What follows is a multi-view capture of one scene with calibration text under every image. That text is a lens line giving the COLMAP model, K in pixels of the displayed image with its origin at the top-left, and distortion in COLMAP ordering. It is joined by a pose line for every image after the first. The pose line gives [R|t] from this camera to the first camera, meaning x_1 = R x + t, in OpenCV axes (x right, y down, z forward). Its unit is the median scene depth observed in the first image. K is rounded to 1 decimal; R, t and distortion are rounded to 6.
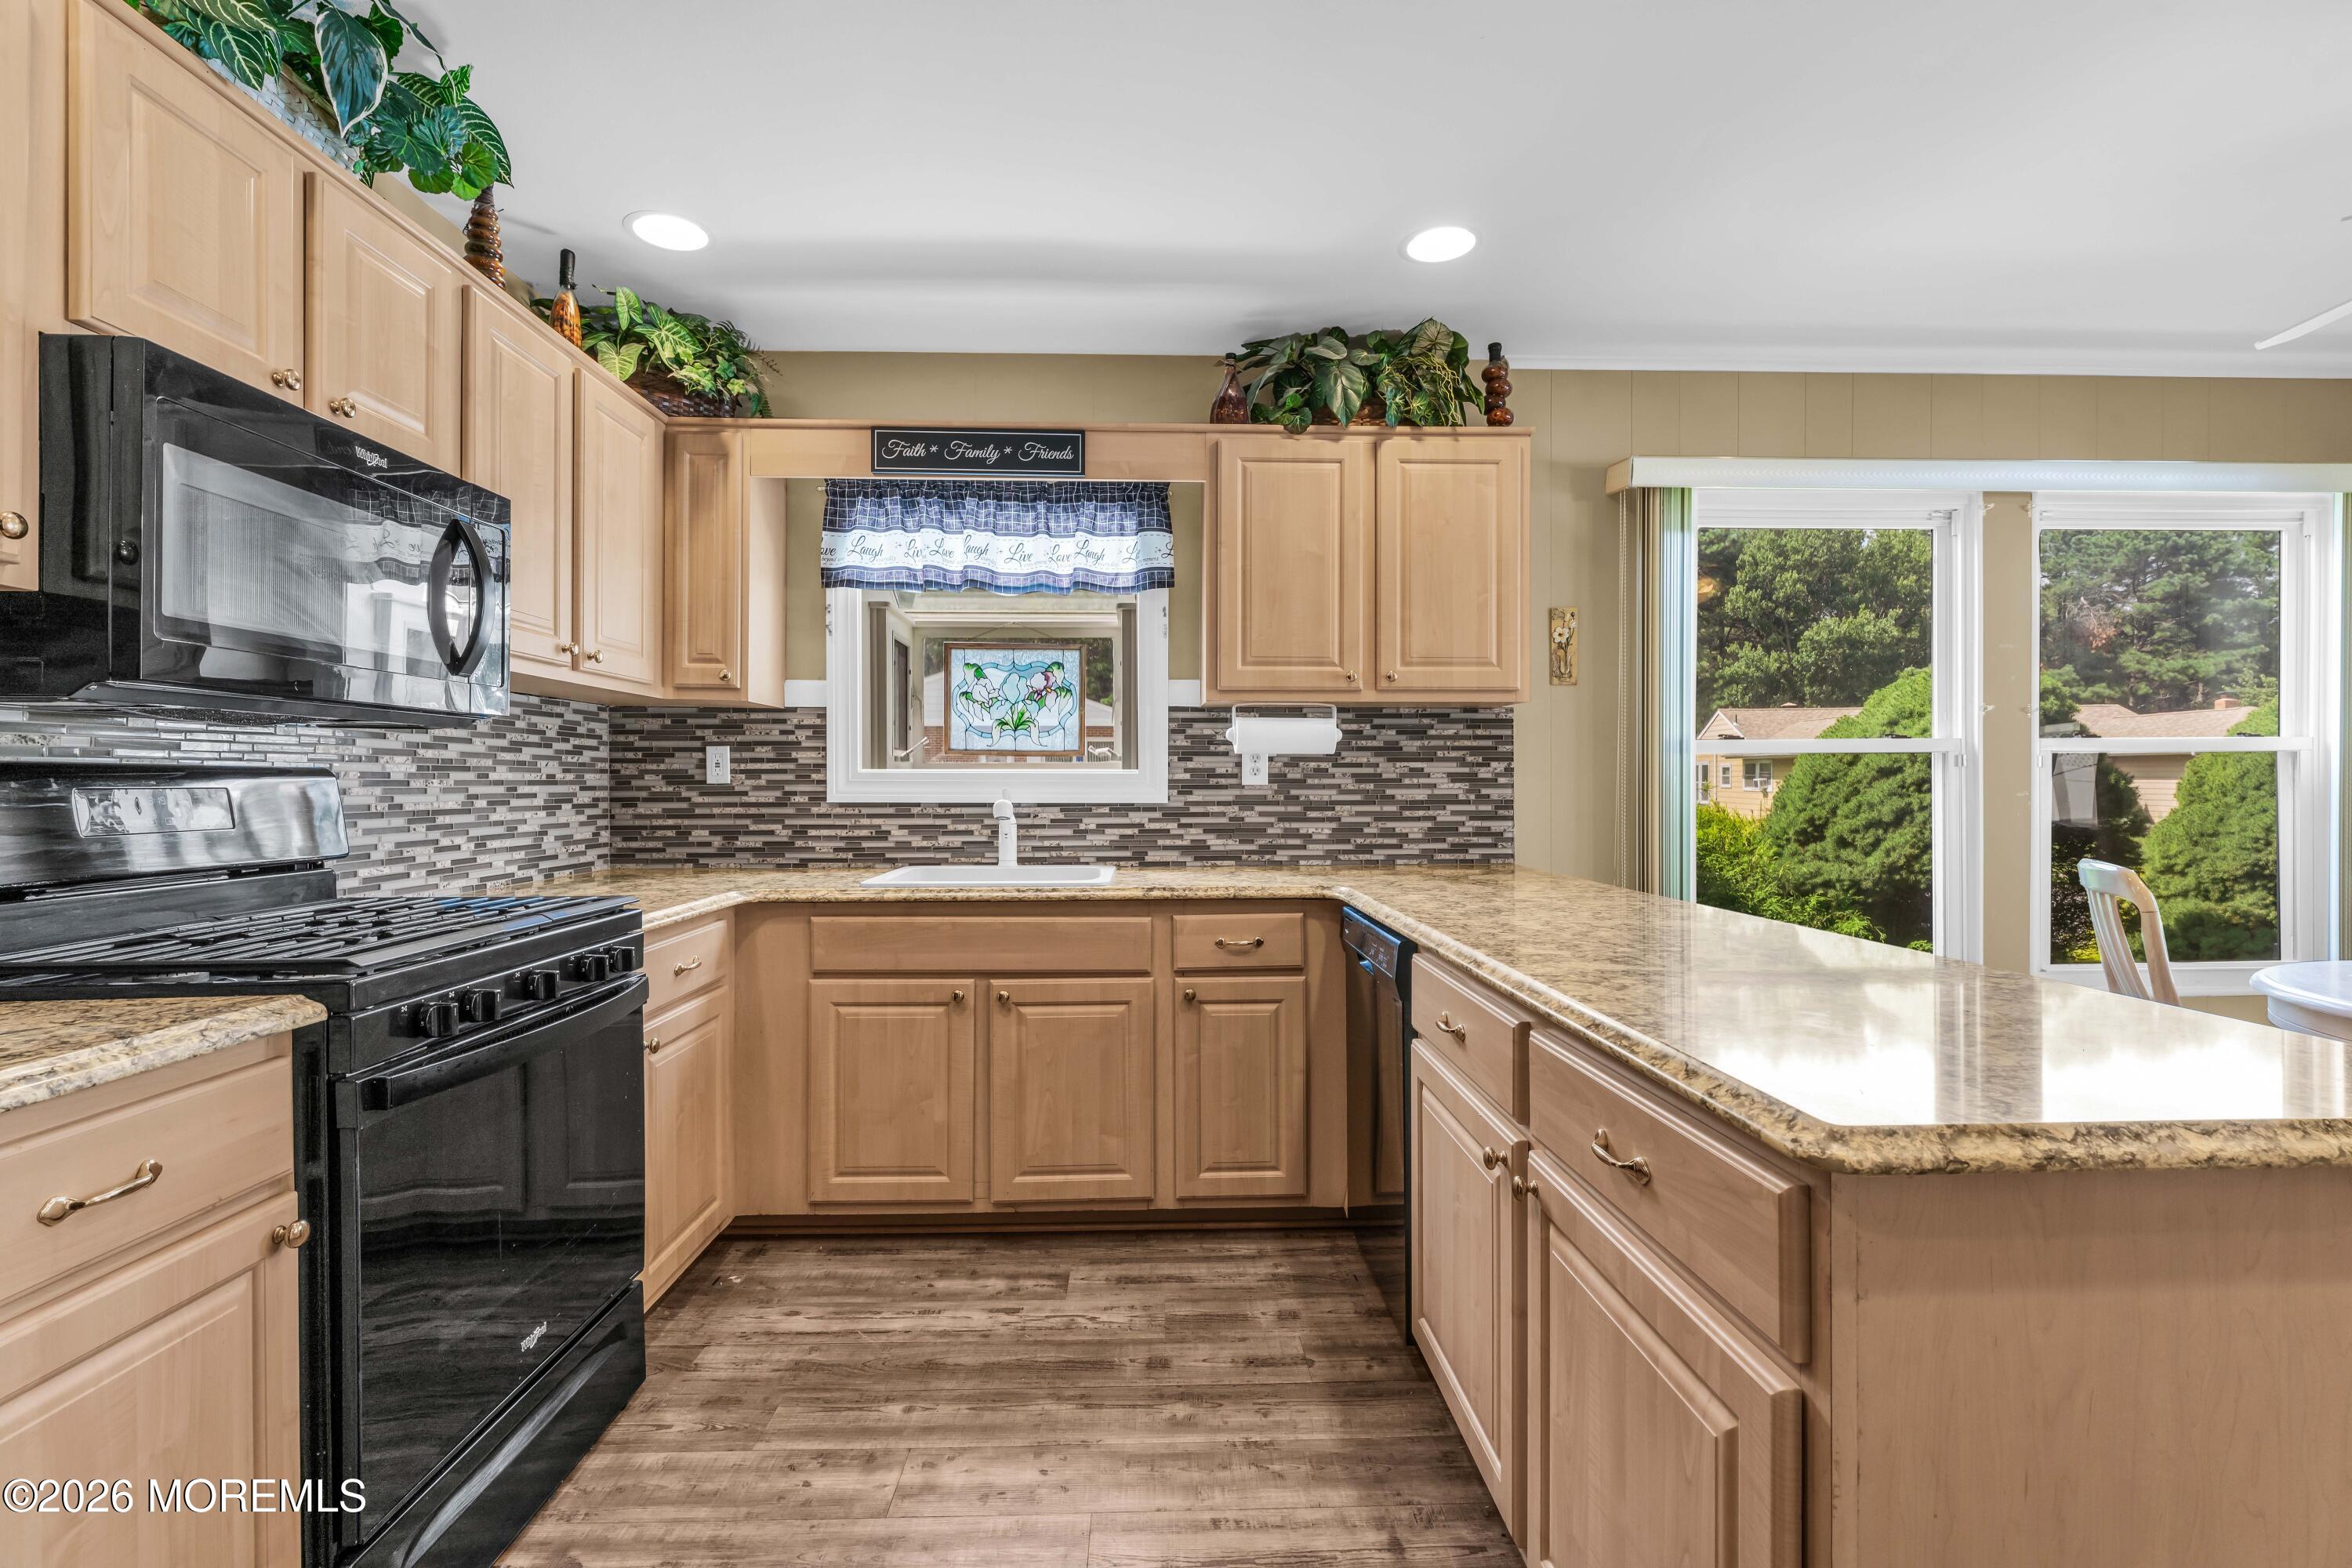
lens RADIAL K [[1093.3, 0, 1168.9], [0, 1093.3, 777.3], [0, 0, 1]] dist [-0.000998, -0.000205]
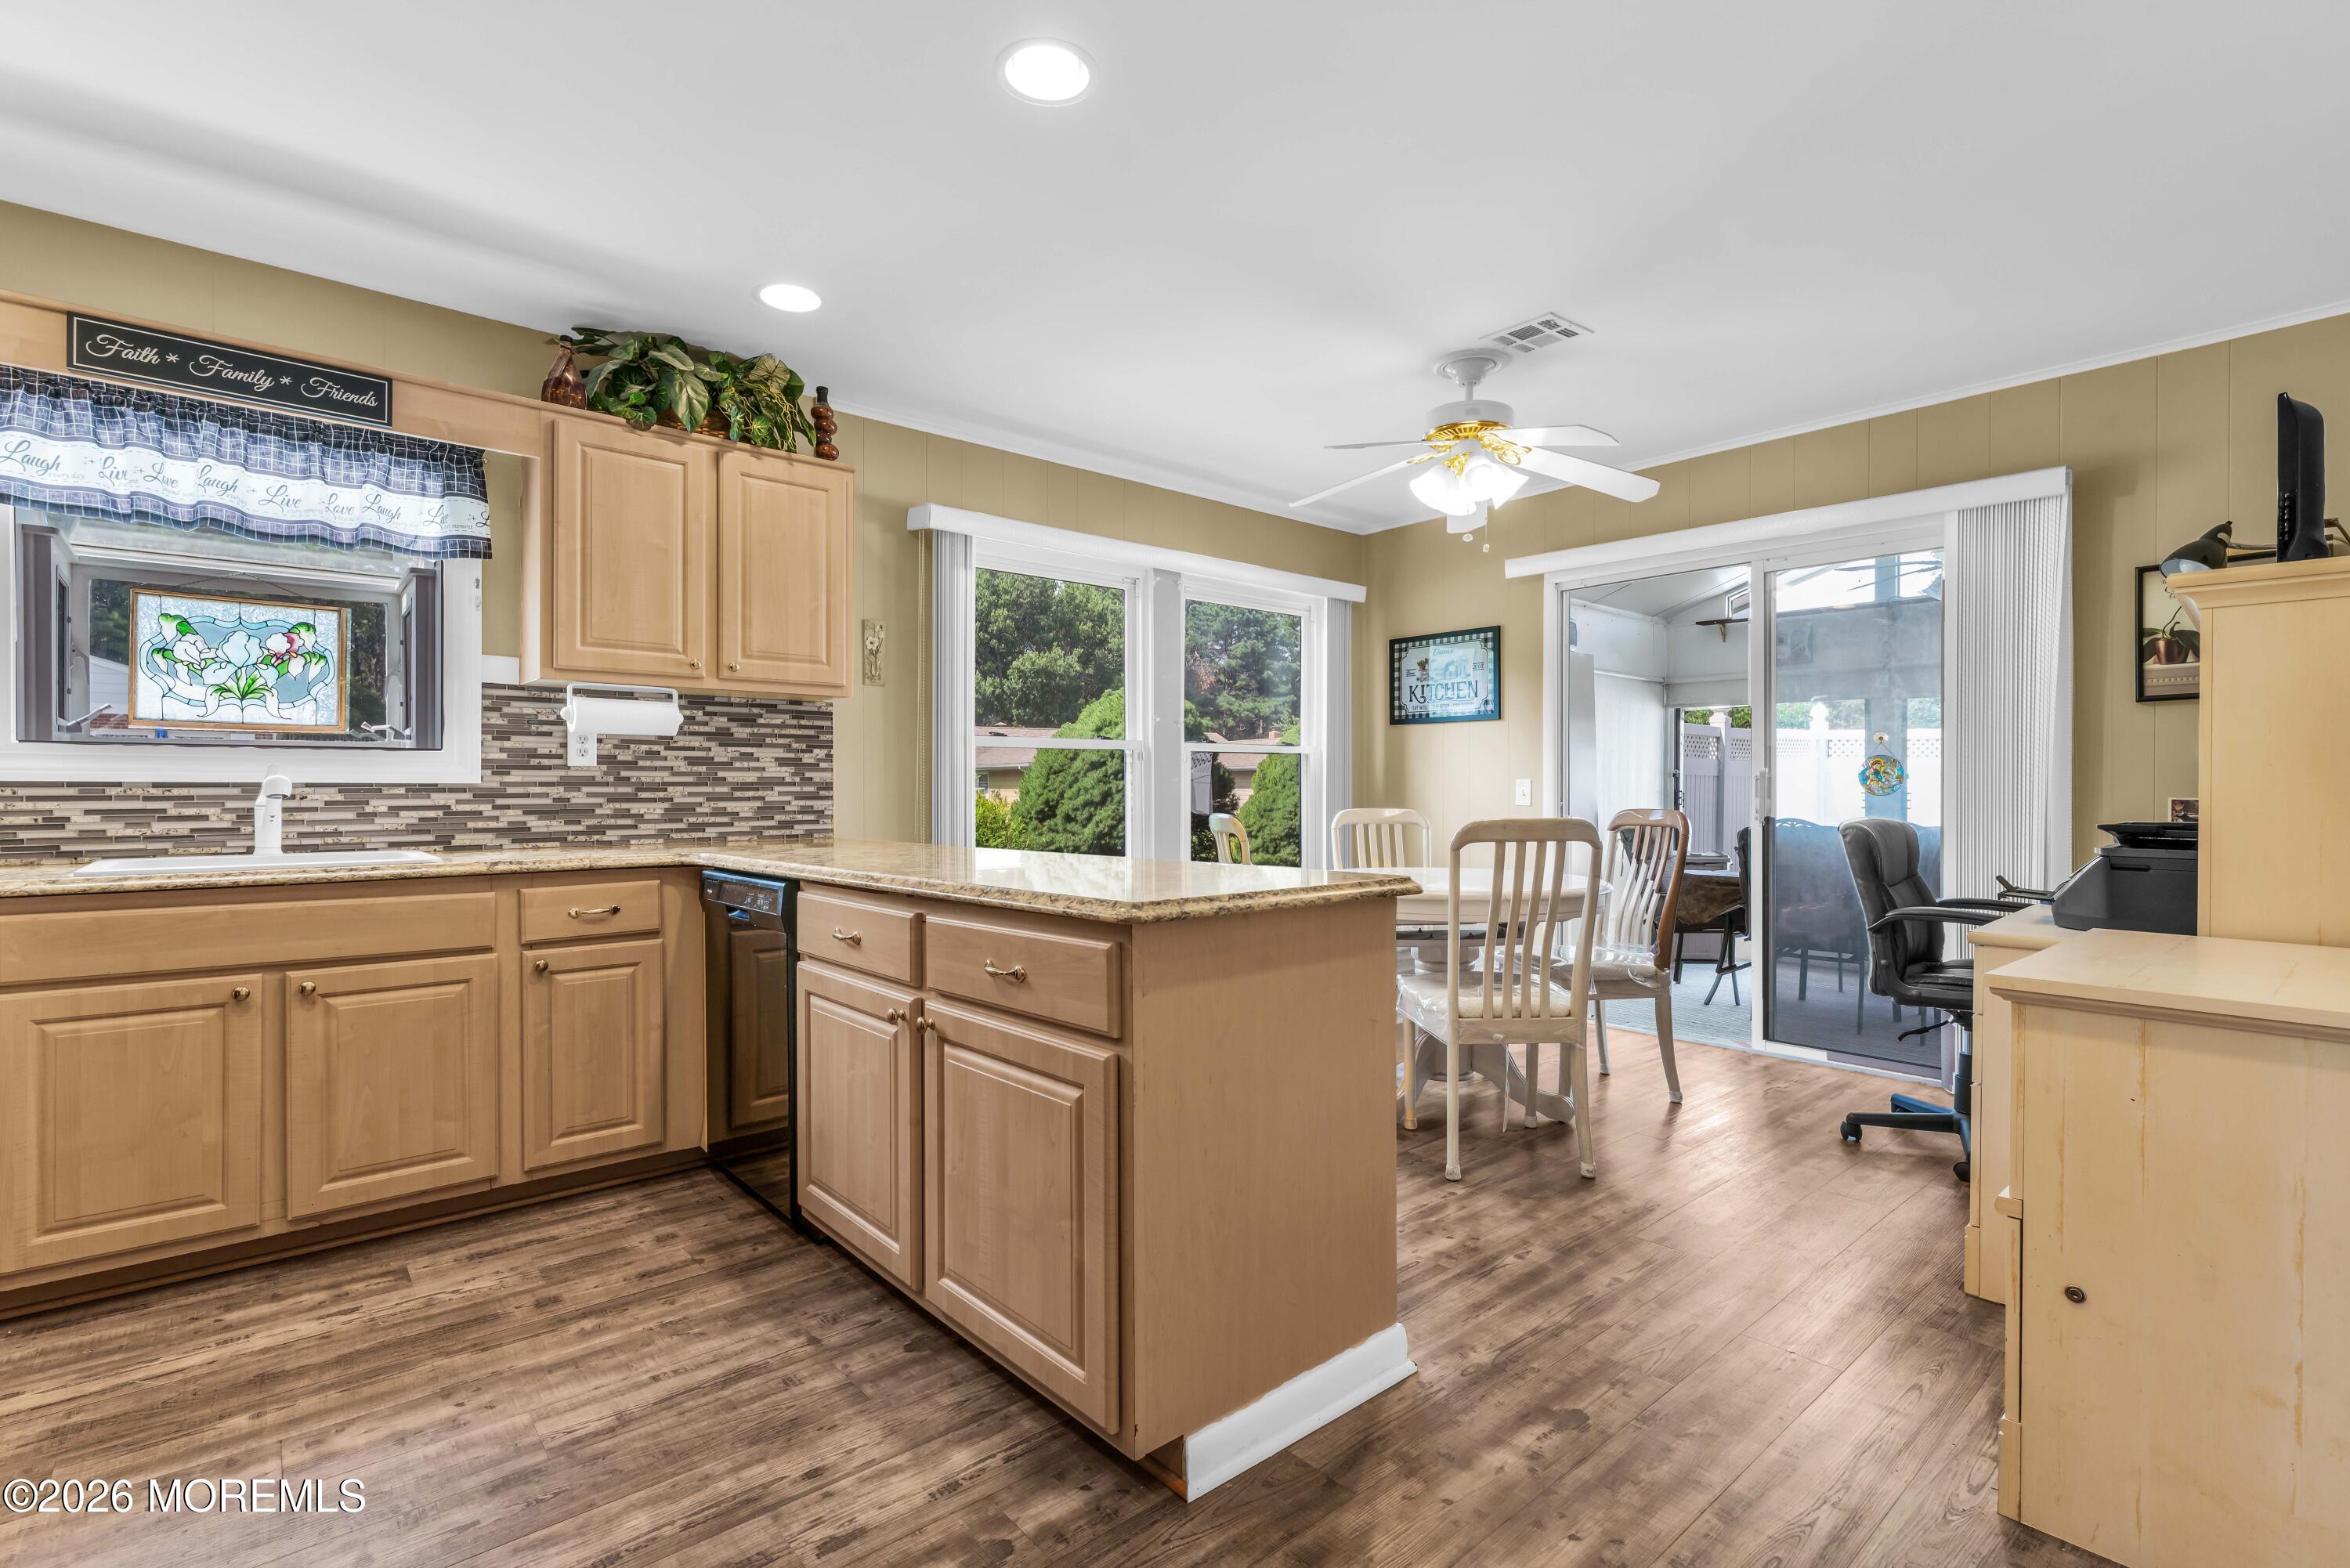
lens RADIAL K [[1101.0, 0, 1207.6], [0, 1101.0, 784.0], [0, 0, 1]] dist [-0.001440, -0.000559]
pose [[0.759387, 0.002194, 0.650636, -0.148265], [0.002665, 0.999975, -0.006481, 0.032877], [-0.650634, 0.006655, 0.759362, -0.148437]]
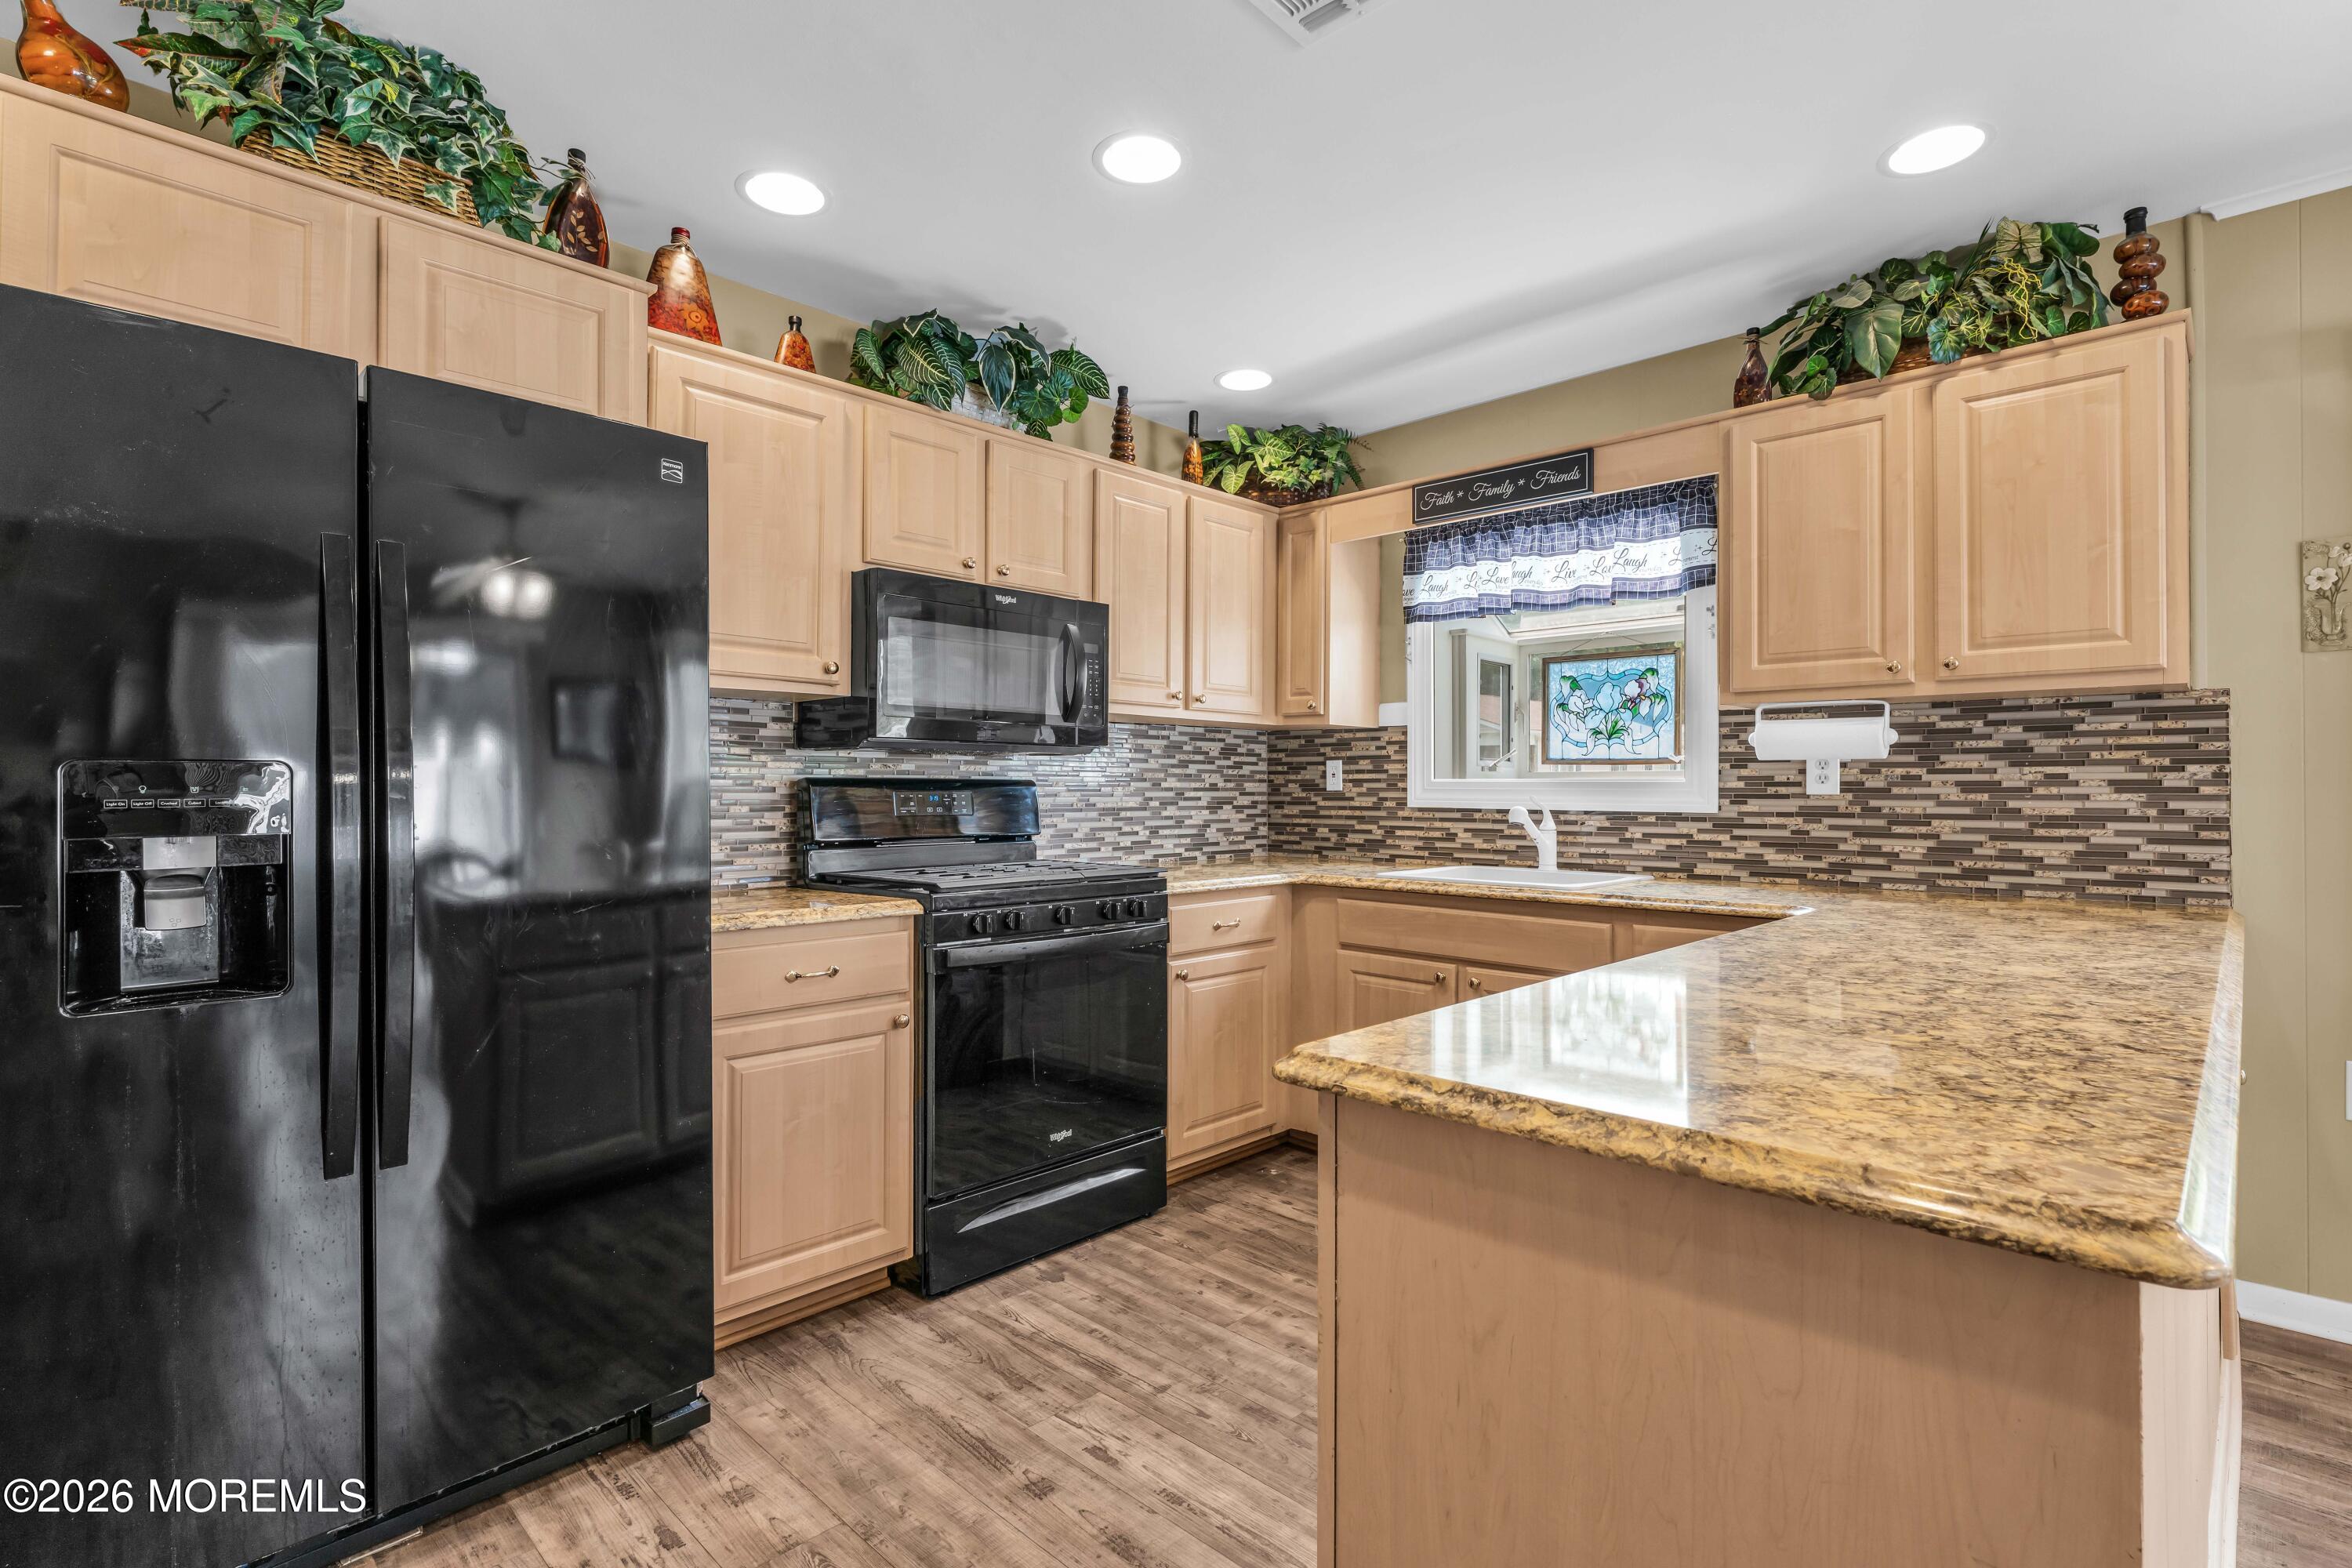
lens RADIAL K [[1141.6, 0, 1171.8], [0, 1141.6, 767.9], [0, 0, 1]] dist [-0.001387, -0.000874]
pose [[0.683399, -0.010905, -0.729963, 0.407107], [-0.000102, 0.999887, -0.015034, -0.000539], [0.730045, 0.010348, 0.683321, -0.016461]]
